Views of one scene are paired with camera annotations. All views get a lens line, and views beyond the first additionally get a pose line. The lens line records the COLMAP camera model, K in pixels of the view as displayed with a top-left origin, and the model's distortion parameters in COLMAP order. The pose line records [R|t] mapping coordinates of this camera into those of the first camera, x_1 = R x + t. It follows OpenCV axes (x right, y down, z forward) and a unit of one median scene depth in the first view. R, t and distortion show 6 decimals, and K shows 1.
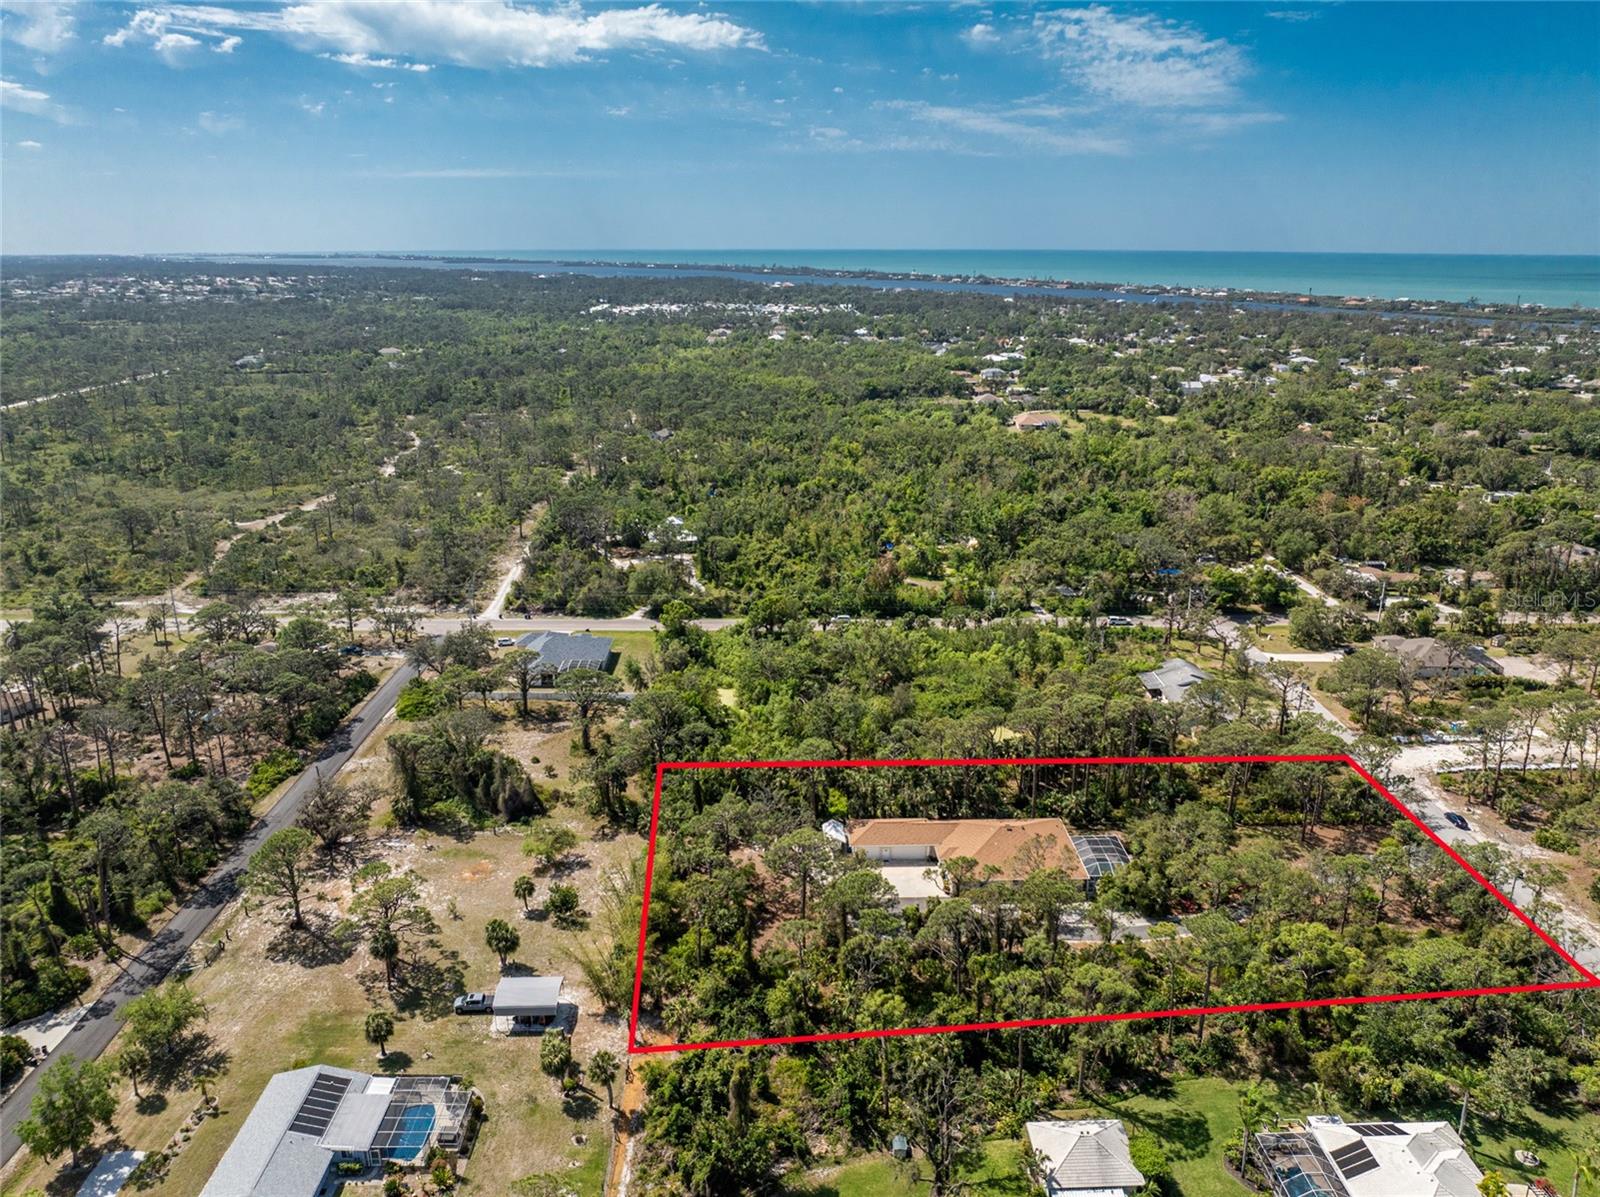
lens RADIAL K [[1132.8, 0, 809.5], [0, 1132.8, 598.4], [0, 0, 1]] dist [-0.033655, -0.003034]
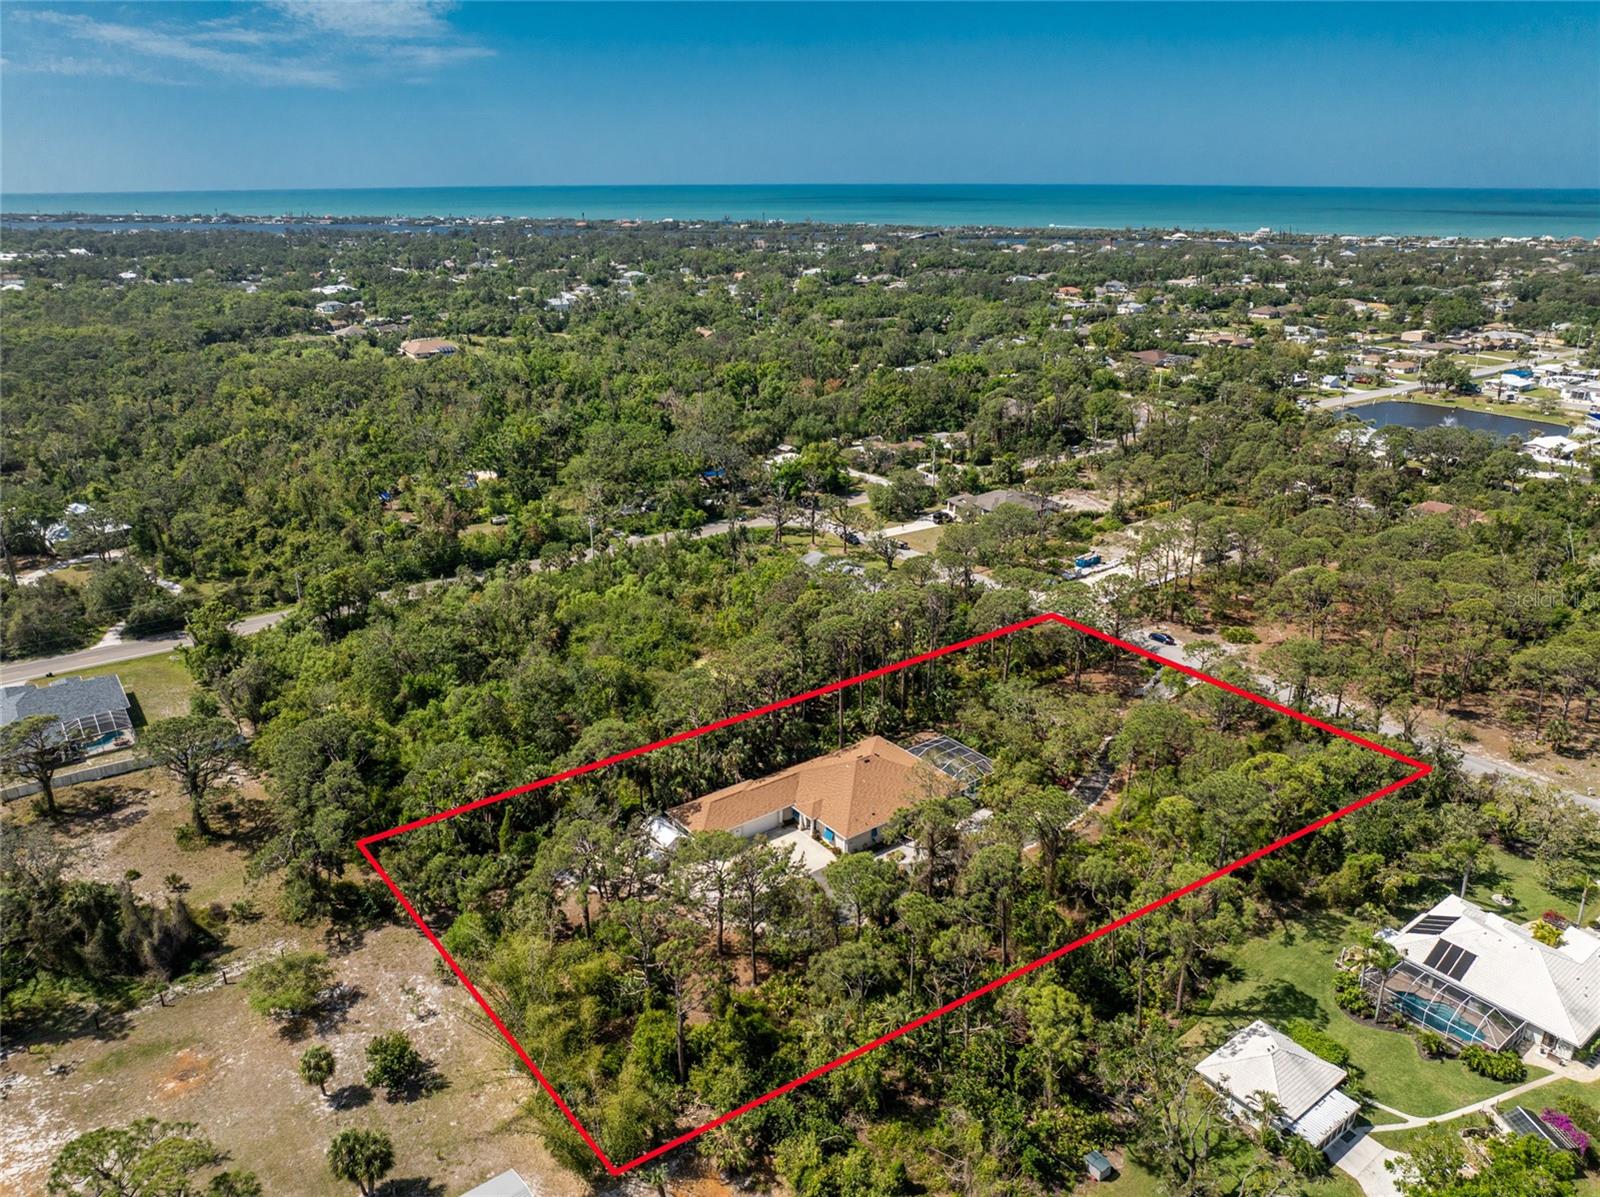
lens RADIAL K [[1132.2, 0, 803.8], [0, 1132.2, 590.7], [0, 0, 1]] dist [-0.043420, 0.002303]
pose [[0.812616, -0.199585, 0.547559, -0.227310], [0.174467, 0.979754, 0.098200, -0.009756], [-0.556073, 0.015732, 0.830985, 0.239718]]
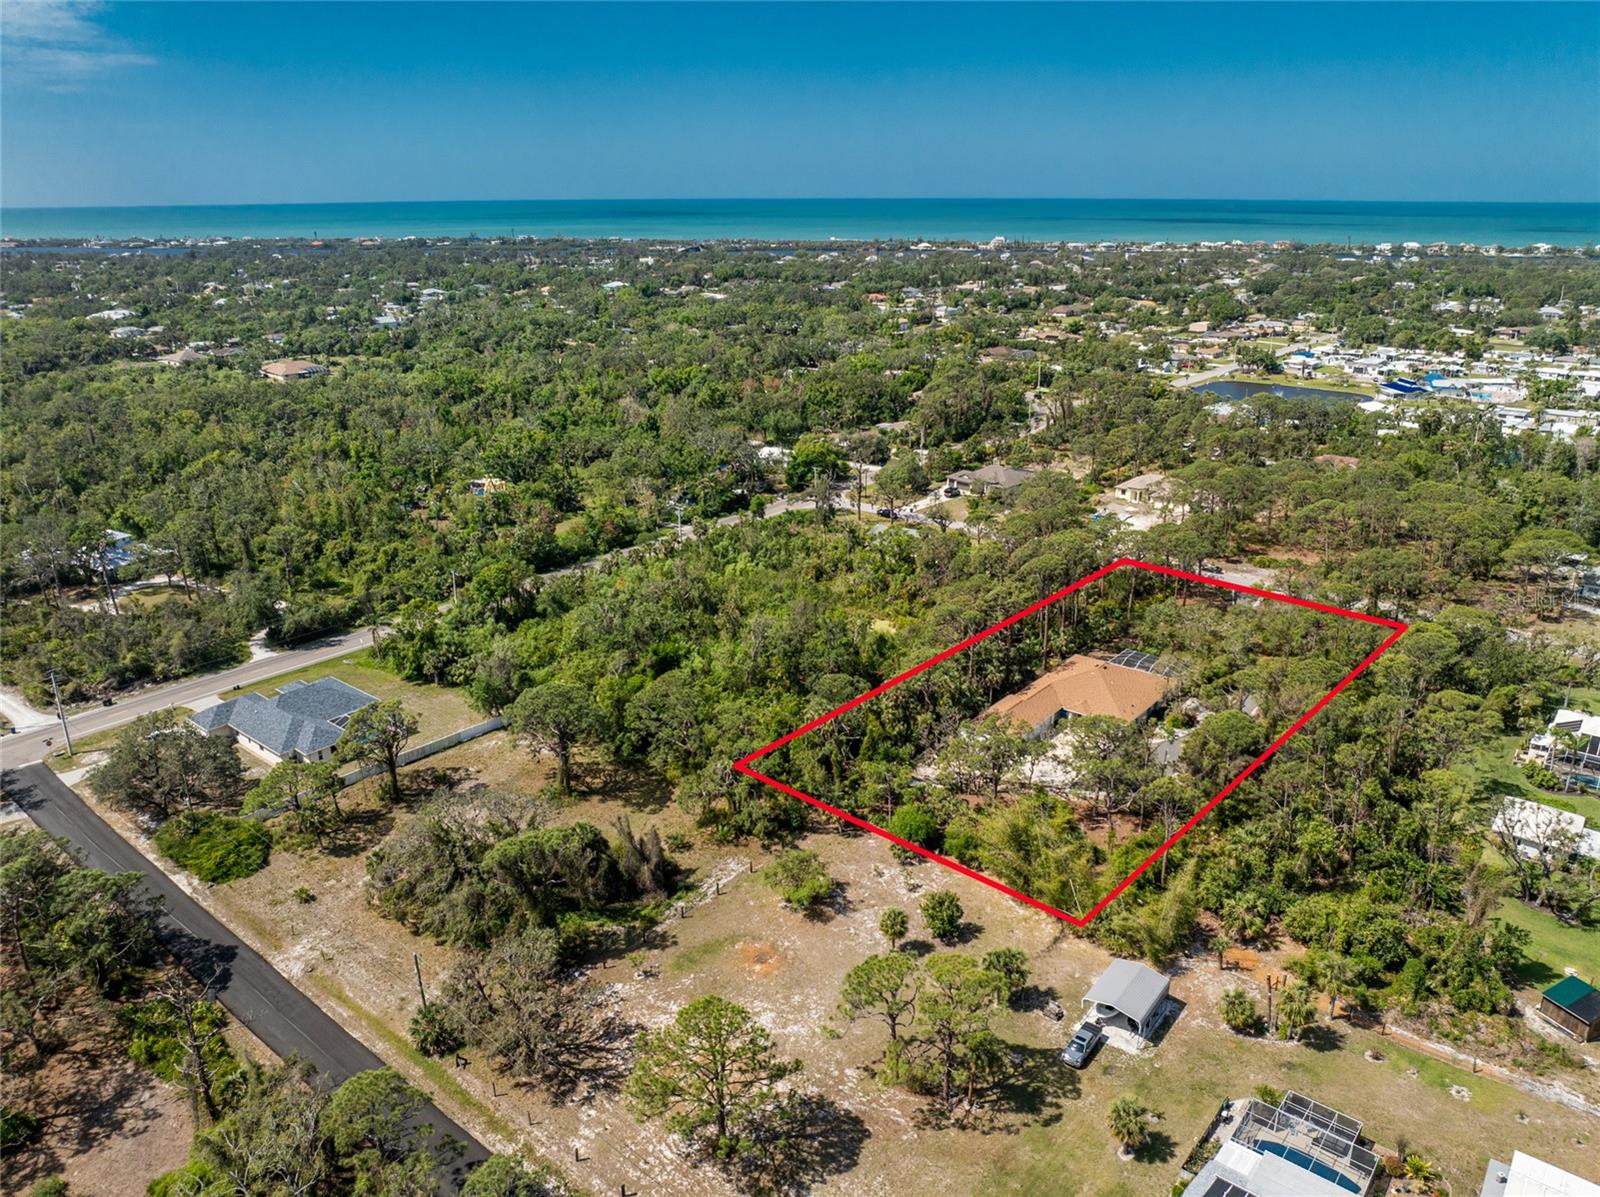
lens RADIAL K [[1135.3, 0, 800.0], [0, 1135.3, 598.5], [0, 0, 1]] dist [-0.053694, 0.023396]
pose [[0.647170, -0.256412, 0.717931, -0.550606], [0.228086, 0.963726, 0.138593, -0.047875], [-0.727425, 0.074057, 0.682179, 0.372837]]
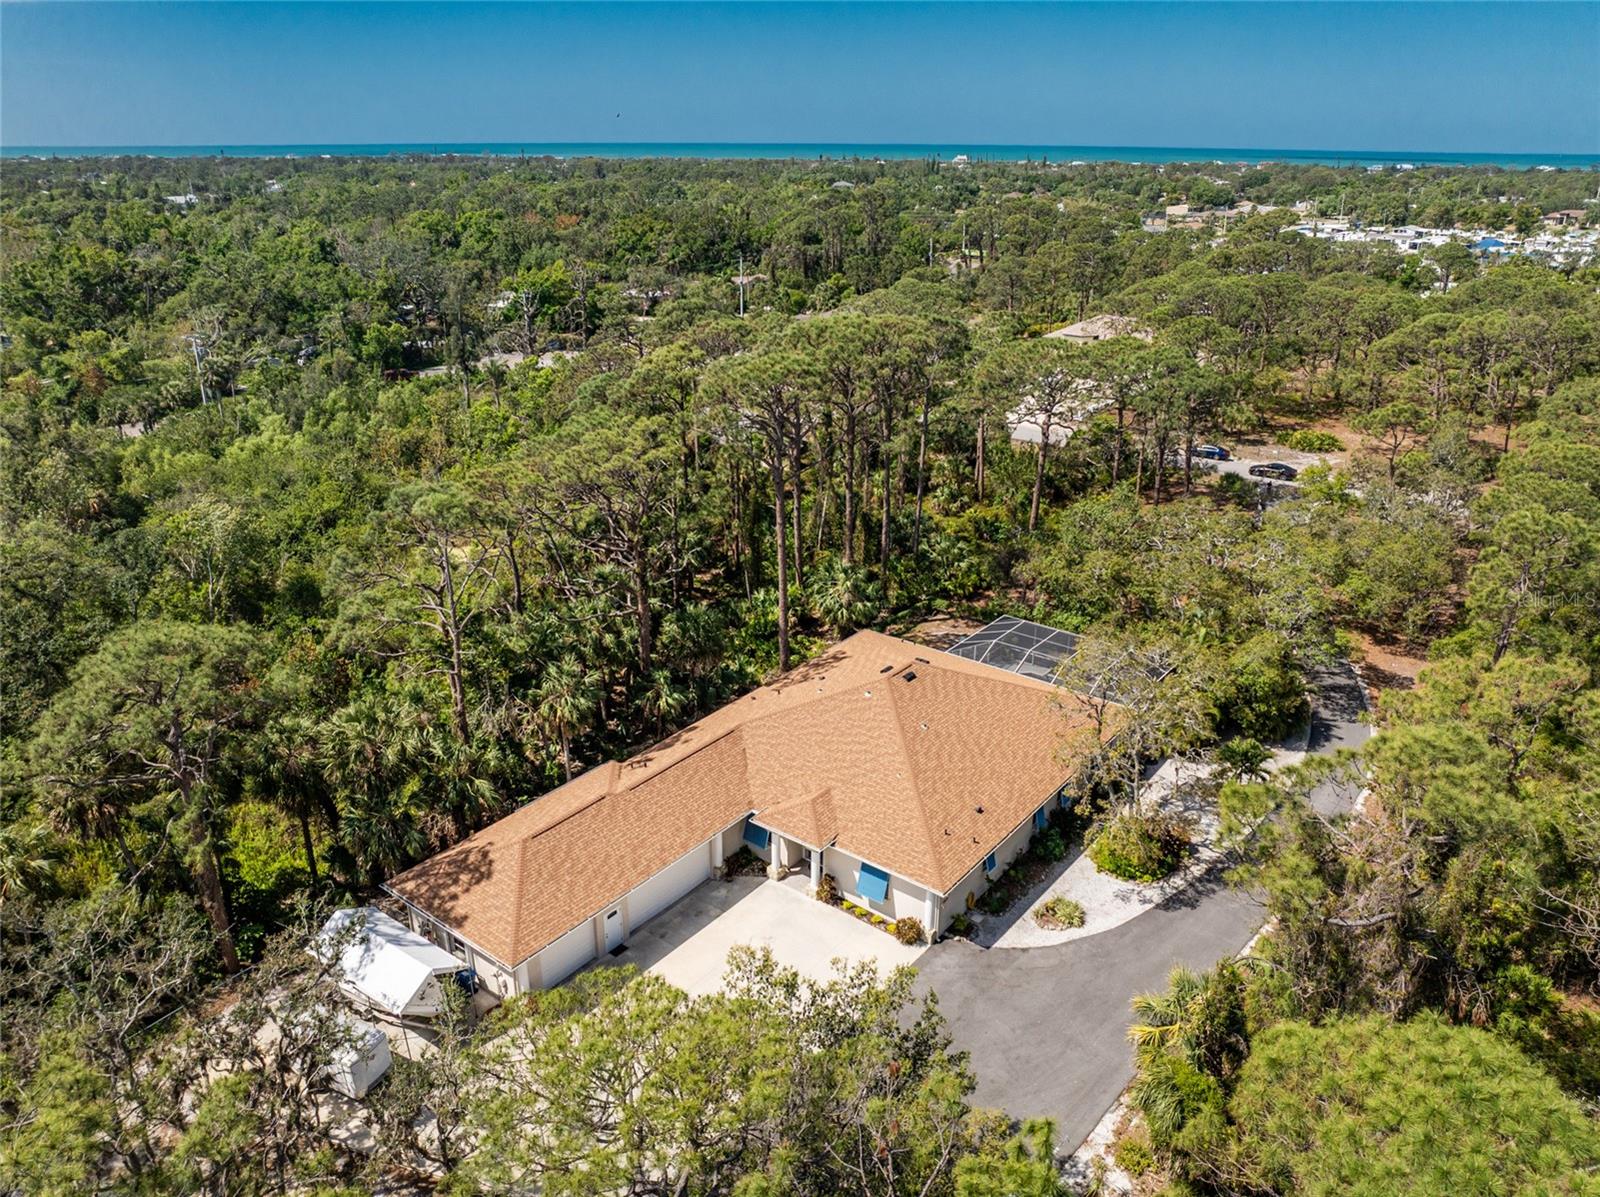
lens RADIAL K [[1132.2, 0, 803.8], [0, 1132.2, 590.7], [0, 0, 1]] dist [-0.043420, 0.002303]
pose [[0.629267, -0.281705, 0.724337, -0.057987], [0.225542, 0.958080, 0.176672, 0.086017], [-0.743743, 0.052195, 0.666425, 0.603722]]
